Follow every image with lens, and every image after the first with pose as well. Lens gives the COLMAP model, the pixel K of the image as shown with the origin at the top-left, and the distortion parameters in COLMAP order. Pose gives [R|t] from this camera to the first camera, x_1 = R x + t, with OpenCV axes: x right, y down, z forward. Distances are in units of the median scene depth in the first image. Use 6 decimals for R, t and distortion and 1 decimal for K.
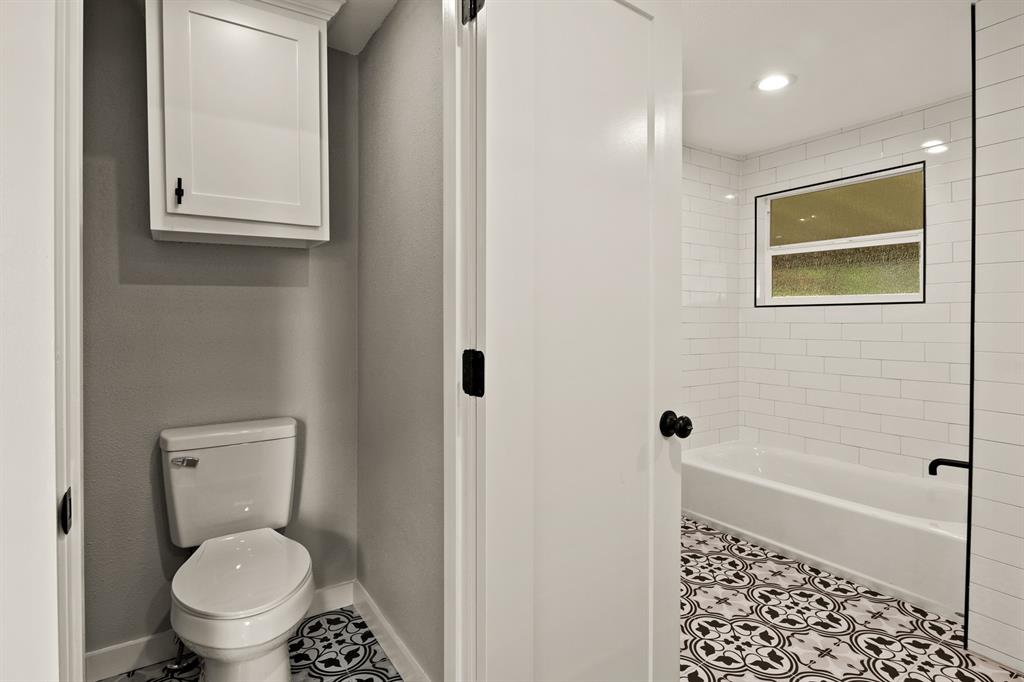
lens RADIAL K [[519.6, 0, 508.2], [0, 519.6, 323.9], [0, 0, 1]] dist [-0.001161, 0.000619]
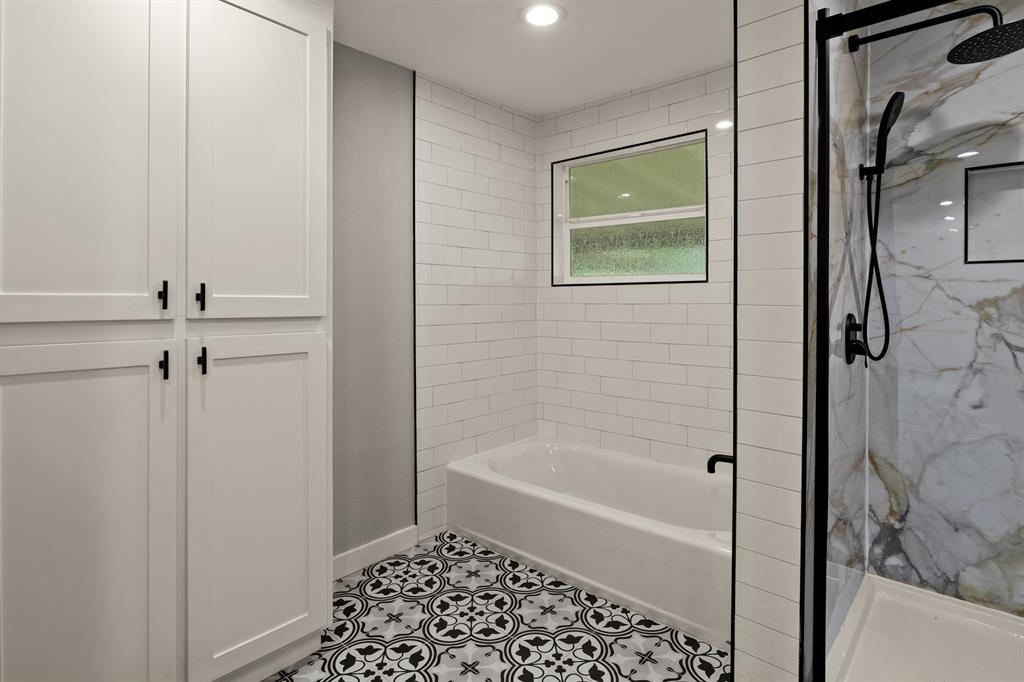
lens RADIAL K [[519.6, 0, 513.5], [0, 519.6, 301.1], [0, 0, 1]] dist [-0.001161, 0.000619]
pose [[0.965511, -0.005885, 0.260295, 0.221150], [0.006051, 0.999982, 0.000162, -0.008963], [-0.260291, 0.001419, 0.965529, 0.190067]]
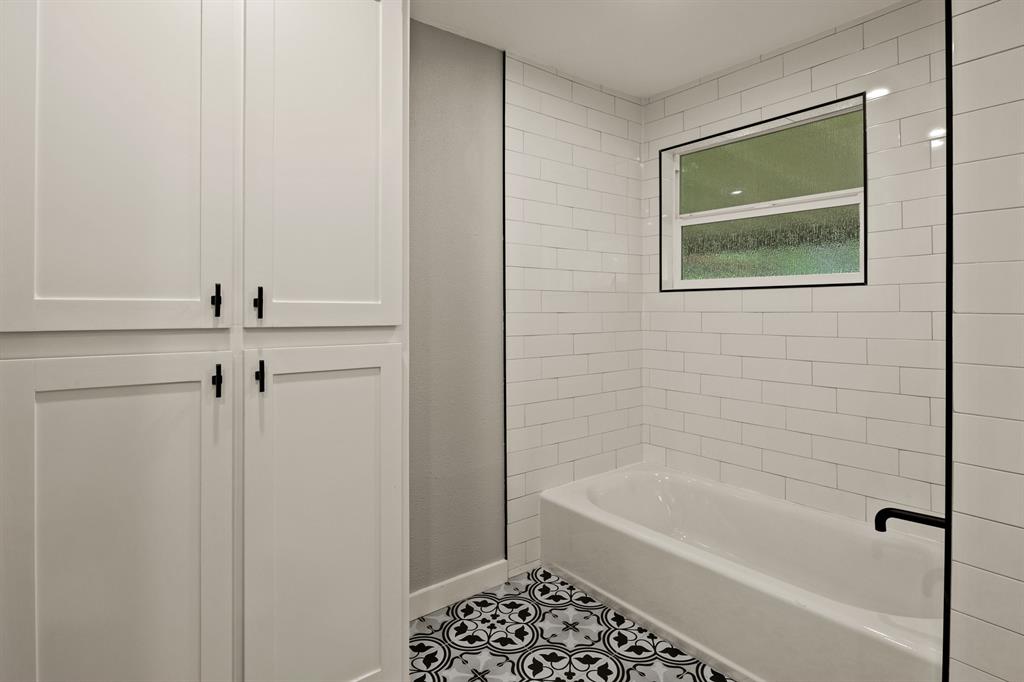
lens RADIAL K [[519.6, 0, 510.3], [0, 519.6, 306.8], [0, 0, 1]] dist [-0.001161, 0.000619]
pose [[0.996945, -0.004938, 0.077945, 0.236144], [0.005500, 0.999960, -0.007004, -0.007018], [-0.077907, 0.007411, 0.996933, 0.299306]]
